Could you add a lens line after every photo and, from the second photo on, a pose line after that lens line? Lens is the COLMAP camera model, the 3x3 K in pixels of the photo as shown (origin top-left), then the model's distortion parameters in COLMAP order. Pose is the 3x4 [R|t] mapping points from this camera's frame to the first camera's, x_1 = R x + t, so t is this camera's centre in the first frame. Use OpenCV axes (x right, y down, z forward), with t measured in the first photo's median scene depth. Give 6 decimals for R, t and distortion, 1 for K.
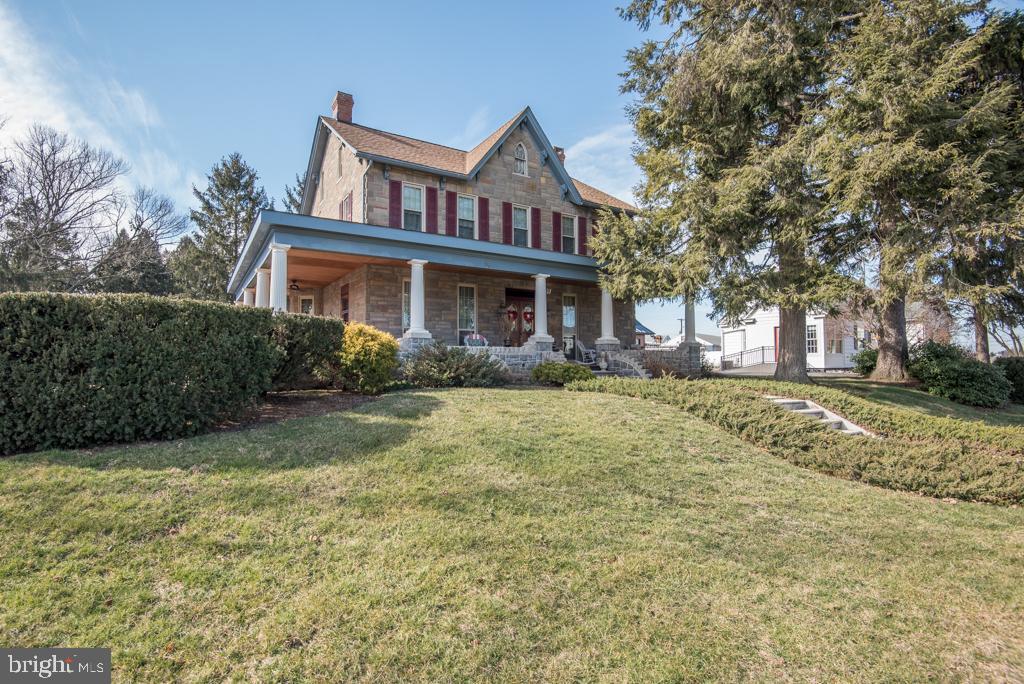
lens RADIAL K [[520.5, 0, 512.0], [0, 520.5, 342.0], [0, 0, 1]] dist [-0.001420, -0.000105]
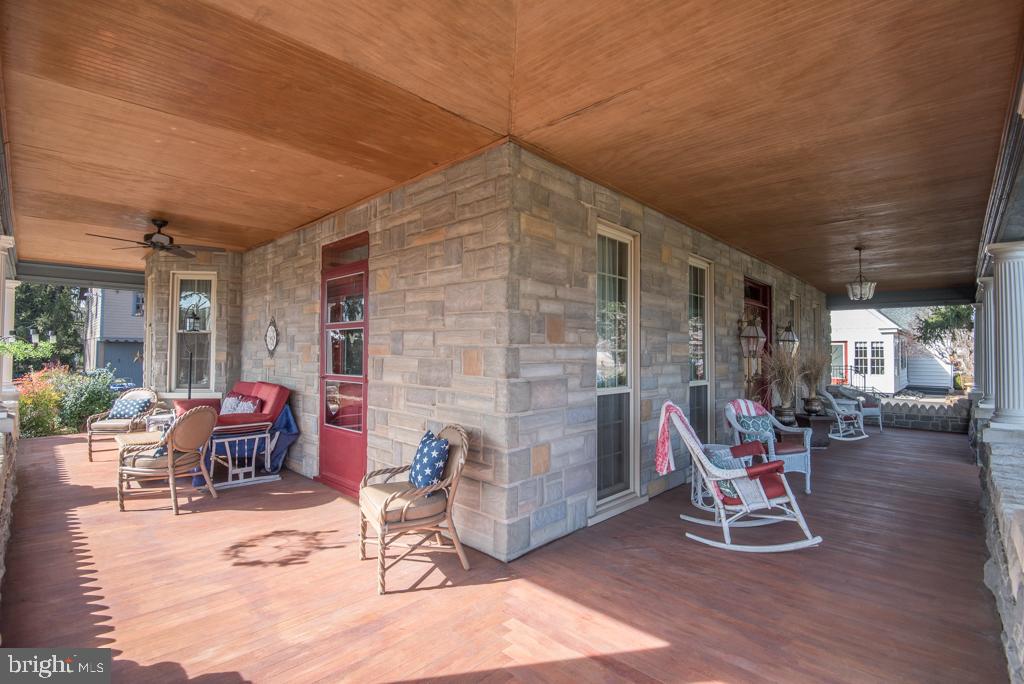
lens RADIAL K [[486.6, 0, 512.0], [0, 486.6, 342.0], [0, 0, 1]] dist [-0.001083, -0.030196]
pose [[0.968996, 0.015173, 0.246611, -0.307121], [-0.019954, 0.999658, 0.016899, -0.057576], [-0.246270, -0.021296, 0.968967, 0.720202]]
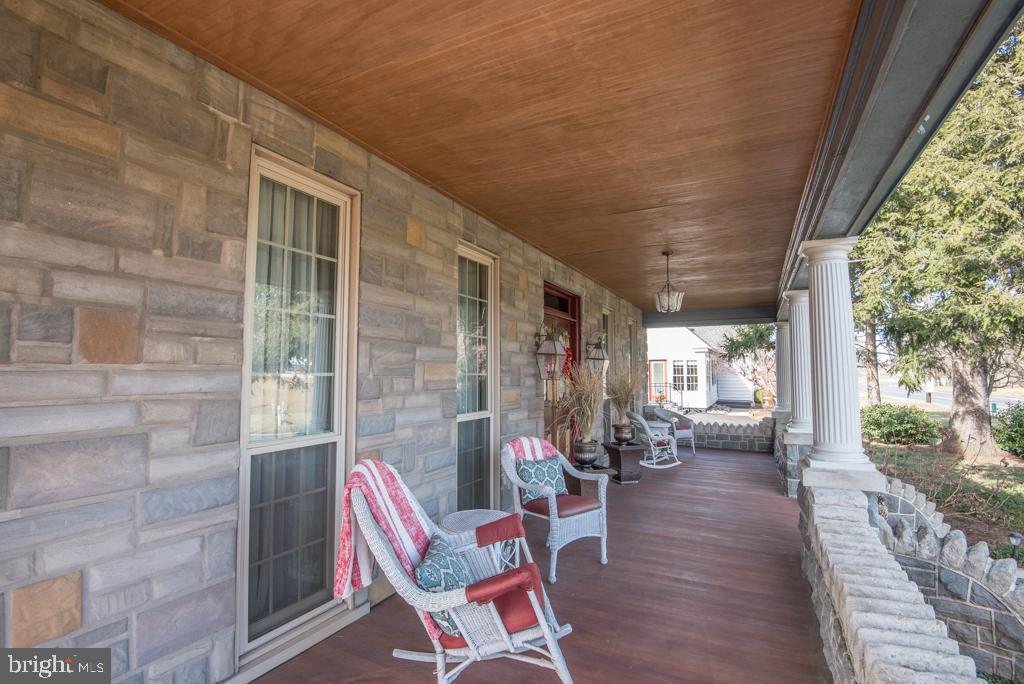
lens RADIAL K [[487.5, 0, 512.0], [0, 487.5, 342.0], [0, 0, 1]] dist [0.002833, -0.025544]
pose [[0.856787, 0.035132, 0.514472, -0.208334], [-0.024679, 0.999327, -0.027142, -0.057680], [-0.515079, 0.010558, 0.857078, 0.792157]]
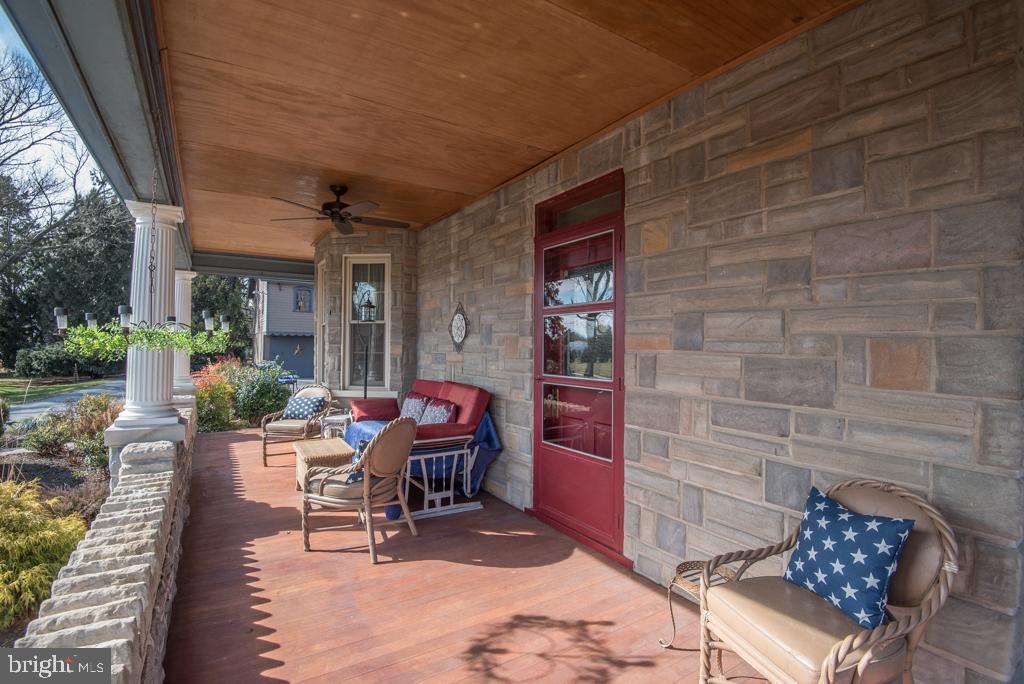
lens RADIAL K [[486.6, 0, 512.0], [0, 486.6, 342.0], [0, 0, 1]] dist [-0.001083, -0.030196]
pose [[0.999914, 0.009536, 0.009006, -0.363778], [-0.009852, 0.999312, 0.035755, -0.053266], [-0.008659, -0.035840, 0.999320, 0.819771]]
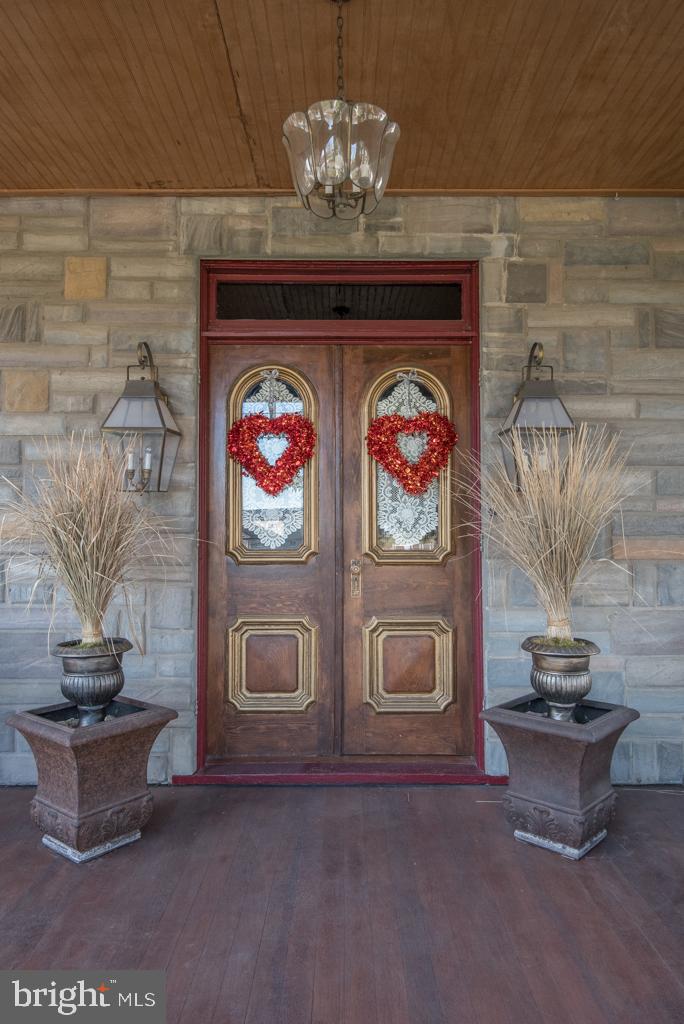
lens RADIAL K [[700.1, 0, 342.0], [0, 700.1, 512.0], [0, 0, 1]] dist [-0.000391, -0.000161]
pose [[0.850139, -0.026951, -0.525868, 0.131254], [0.027235, 0.999603, -0.007201, -0.033853], [0.525853, -0.008200, 0.850536, 0.920656]]
